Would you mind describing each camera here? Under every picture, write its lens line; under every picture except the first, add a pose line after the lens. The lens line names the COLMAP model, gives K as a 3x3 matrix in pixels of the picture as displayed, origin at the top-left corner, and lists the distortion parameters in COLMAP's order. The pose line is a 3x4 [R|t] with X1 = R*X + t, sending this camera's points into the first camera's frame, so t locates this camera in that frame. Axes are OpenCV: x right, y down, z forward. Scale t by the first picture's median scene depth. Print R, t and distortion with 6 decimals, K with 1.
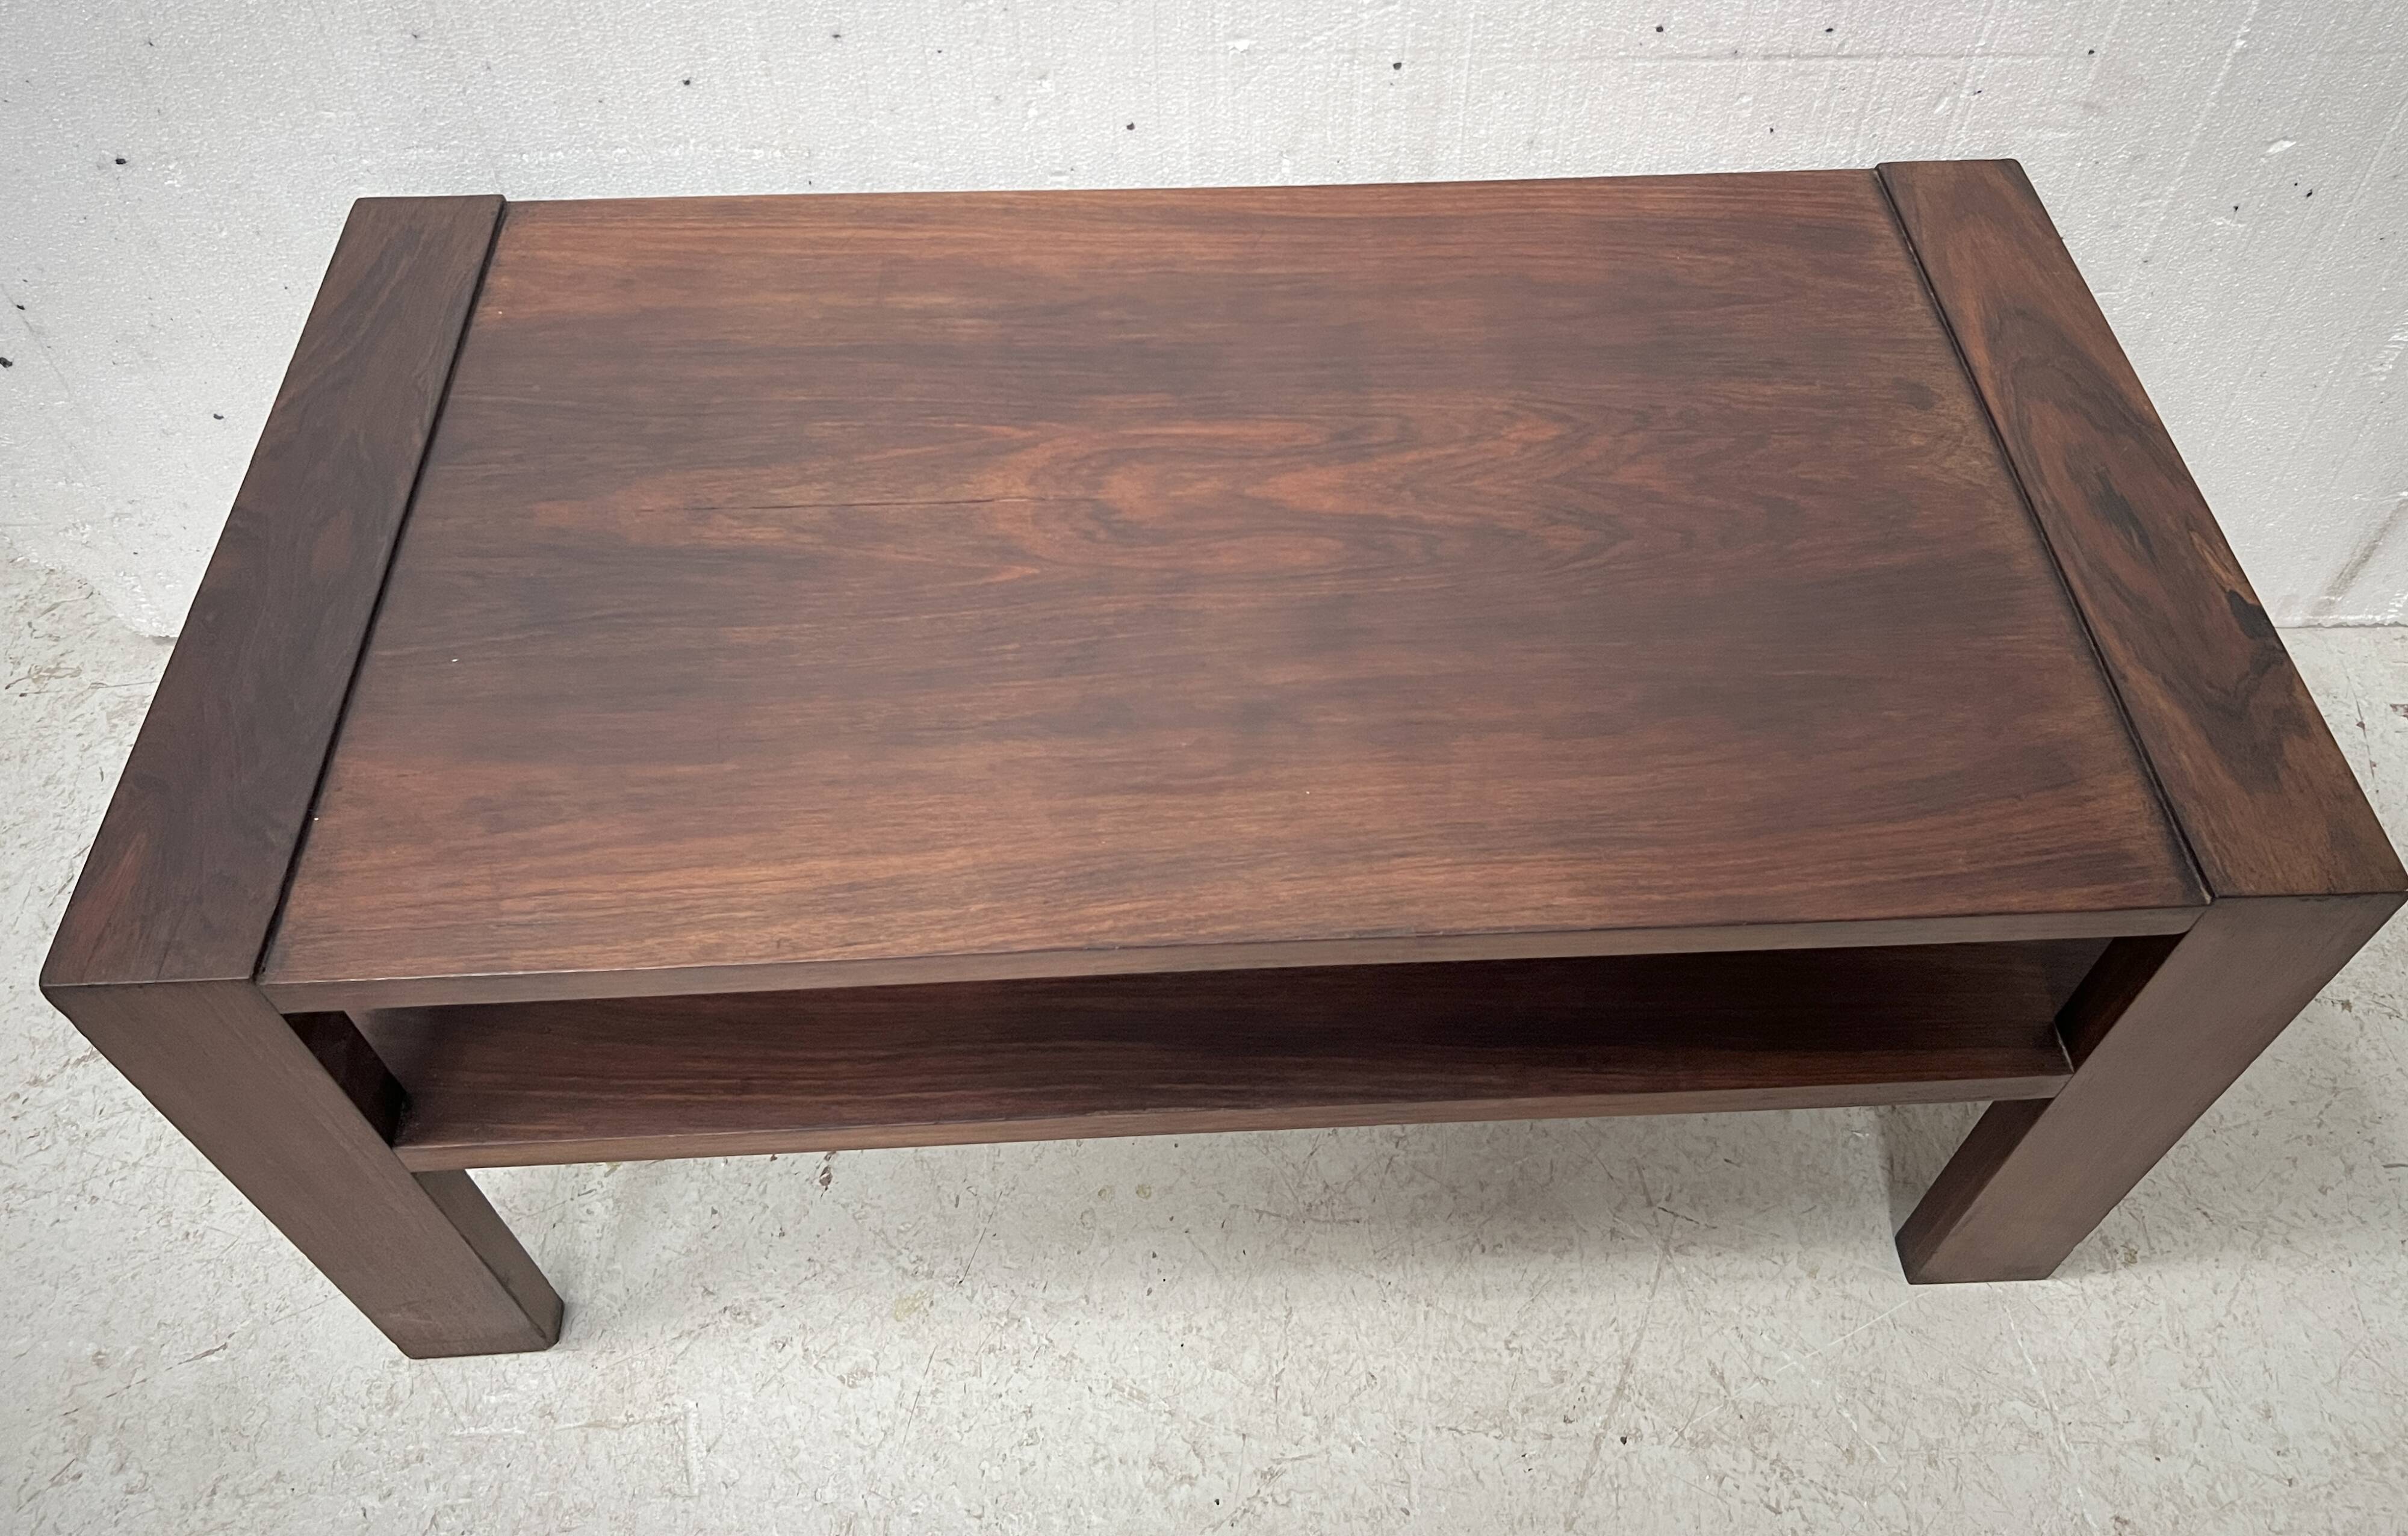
lens RADIAL K [[1864.9, 0, 1204.1], [0, 1864.9, 637.5], [0, 0, 1]] dist [0.015213, -0.006054]
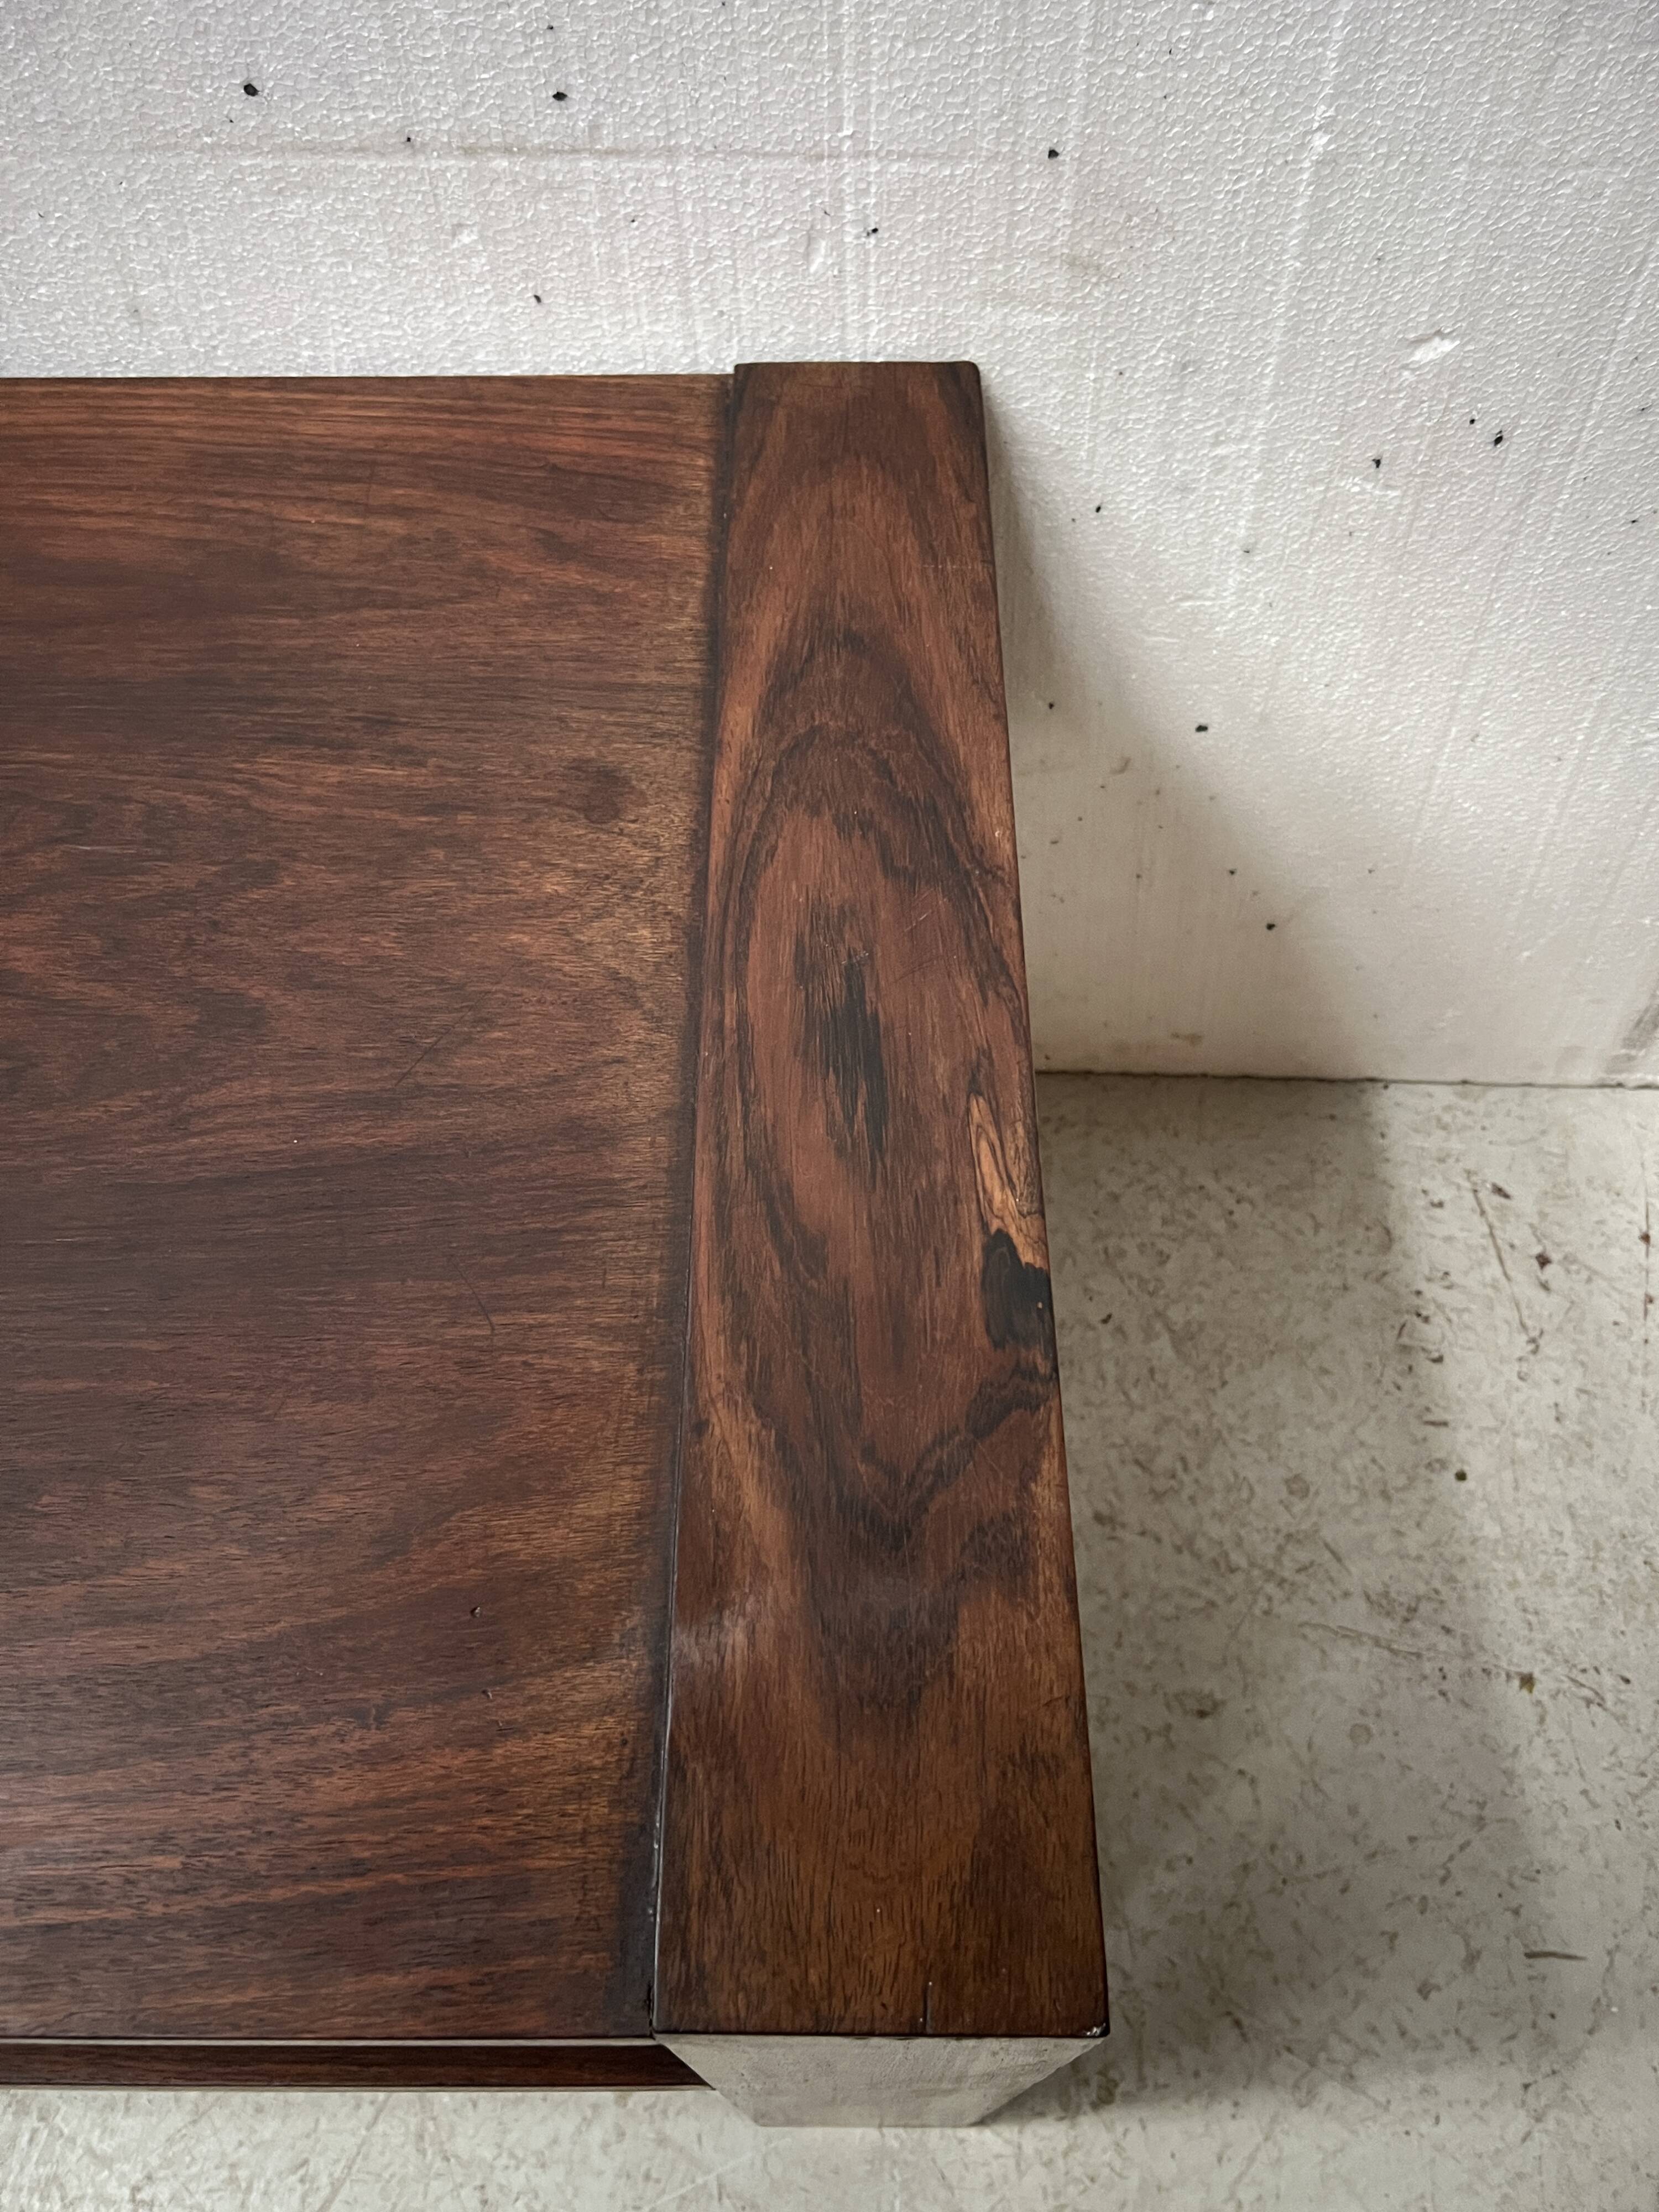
lens RADIAL K [[1708.4, 0, 826.5], [0, 1708.4, 1101.6], [0, 0, 1]] dist [0.050238, -0.069236]
pose [[0.998787, 0.034756, -0.034884, 0.423683], [-0.030402, 0.992500, 0.118406, -0.091871], [0.038738, -0.117202, 0.992352, 0.450908]]
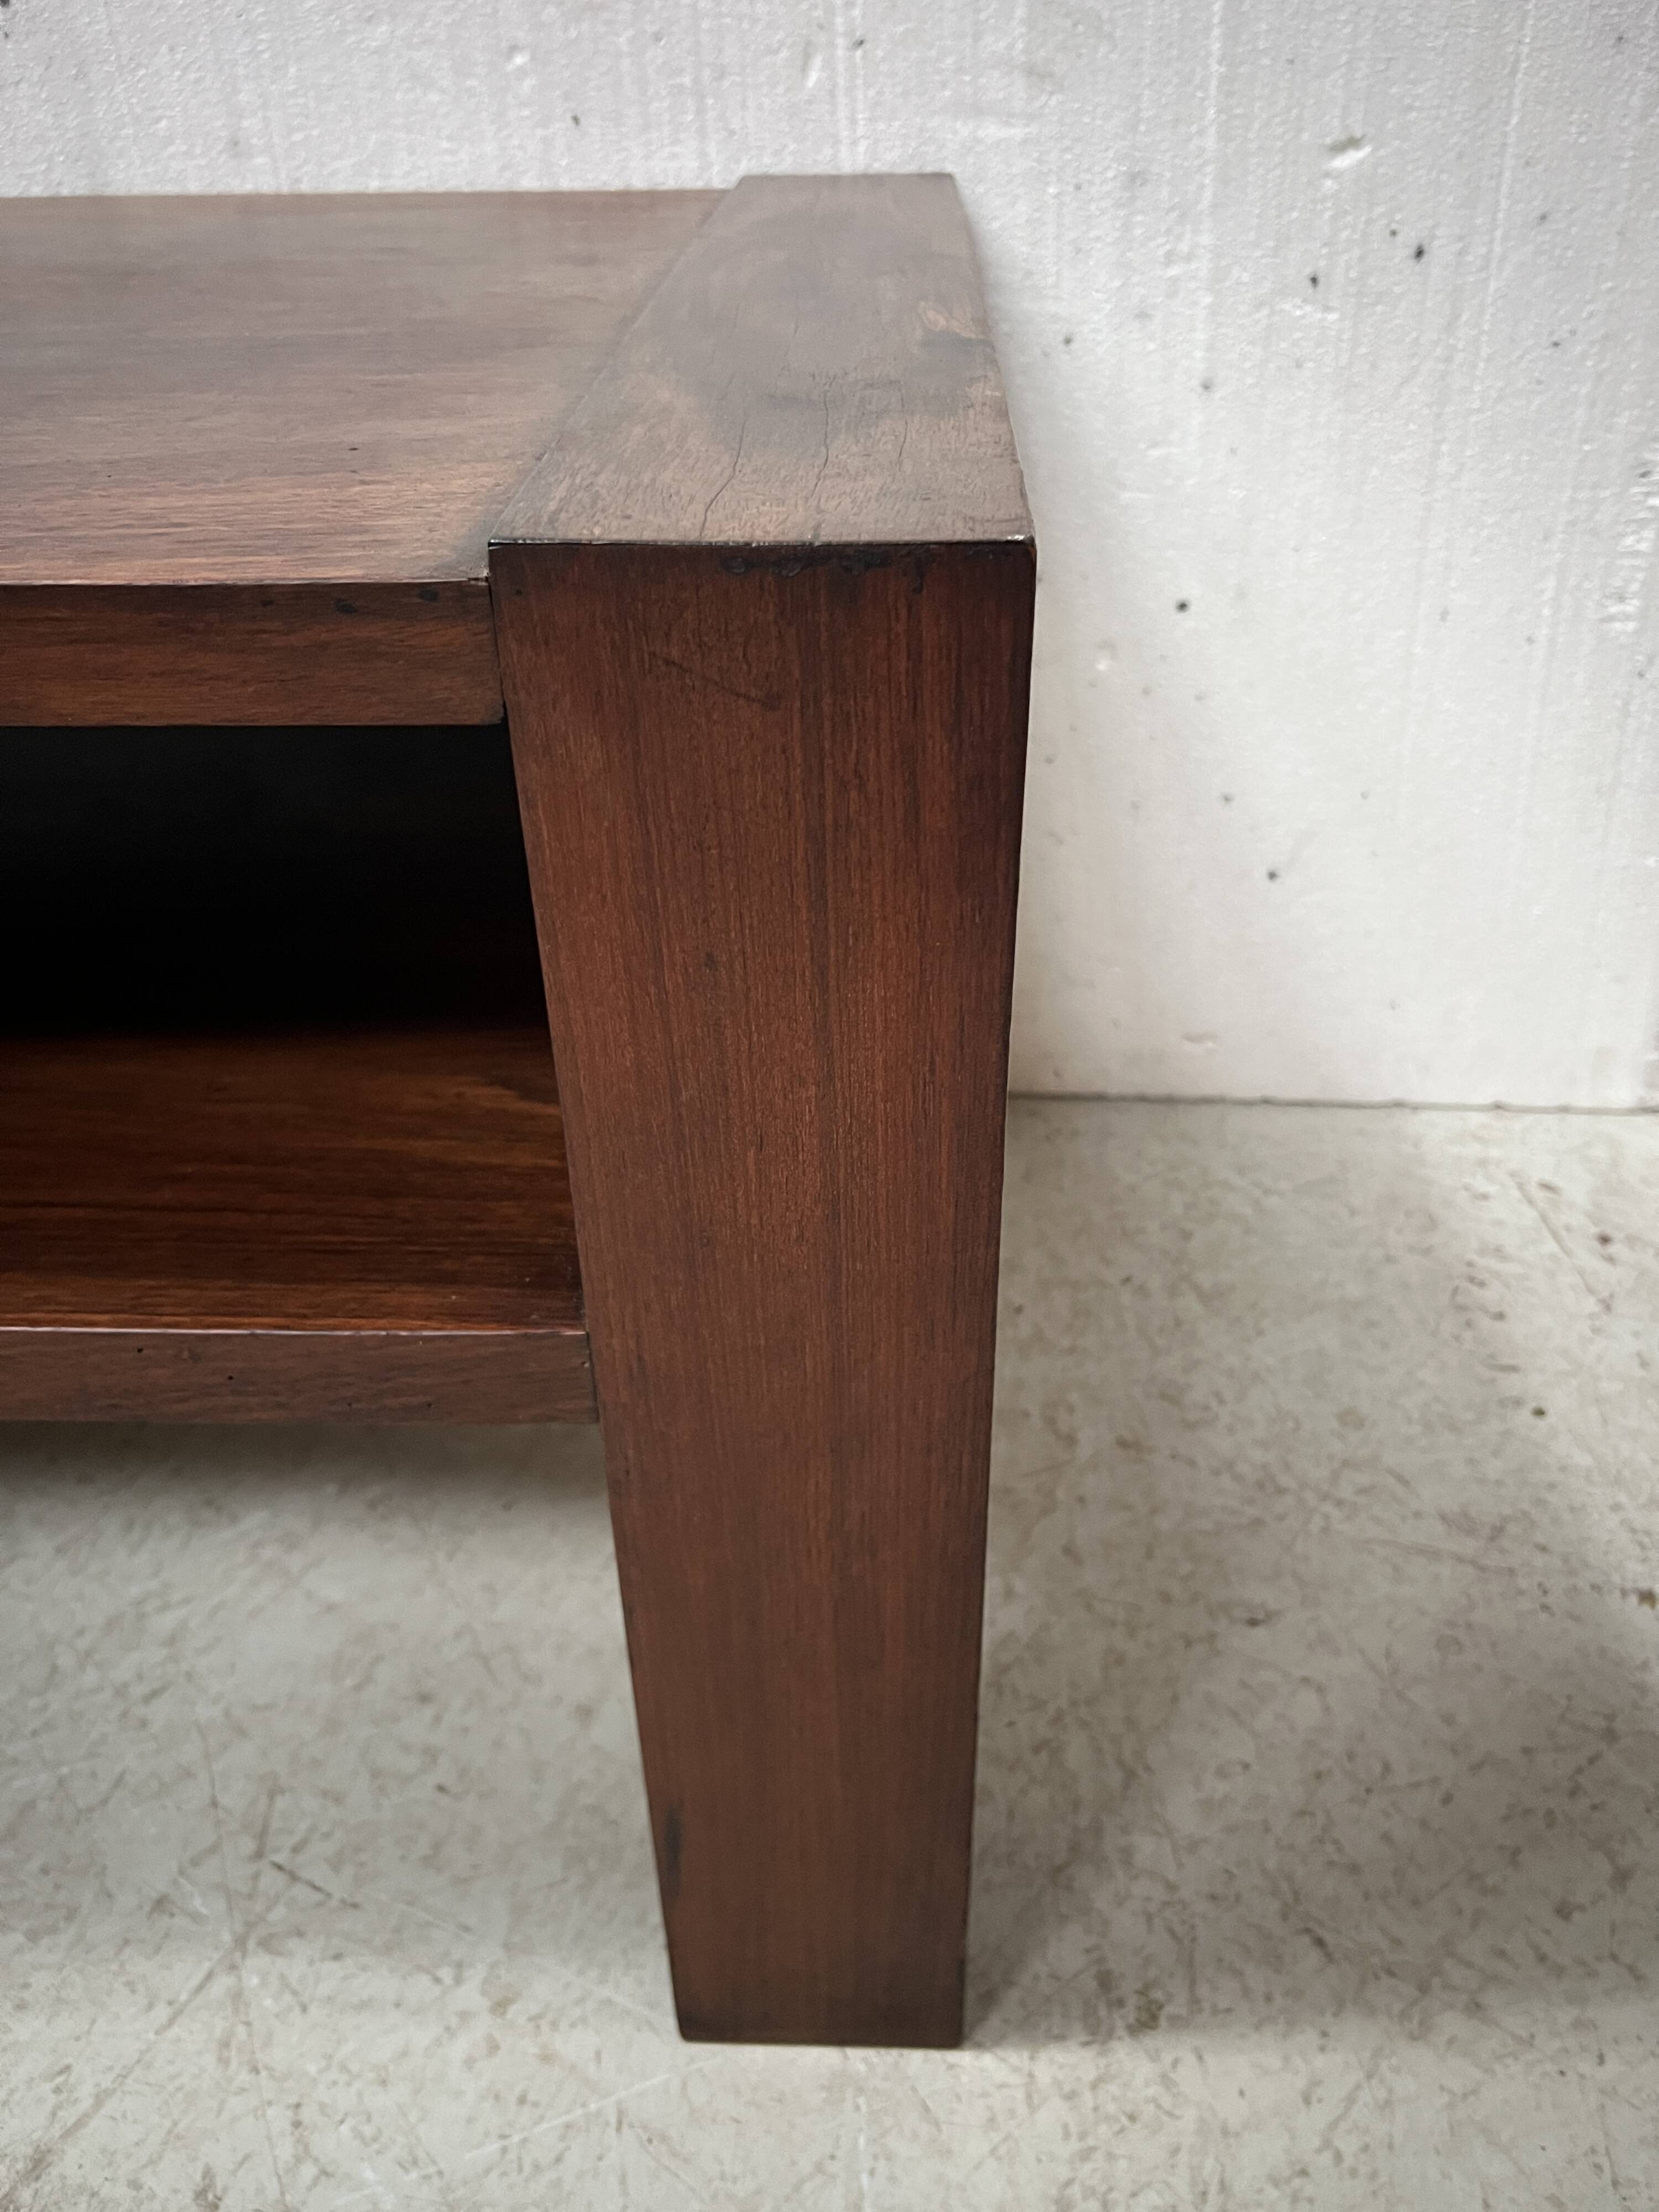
lens RADIAL K [[1708.4, 0, 841.5], [0, 1708.4, 1104.7], [0, 0, 1]] dist [0.050238, -0.069236]
pose [[0.996857, 0.031240, -0.072807, 0.460335], [-0.050599, 0.958182, -0.281650, 0.243464], [0.060964, 0.284448, 0.956751, 0.514348]]
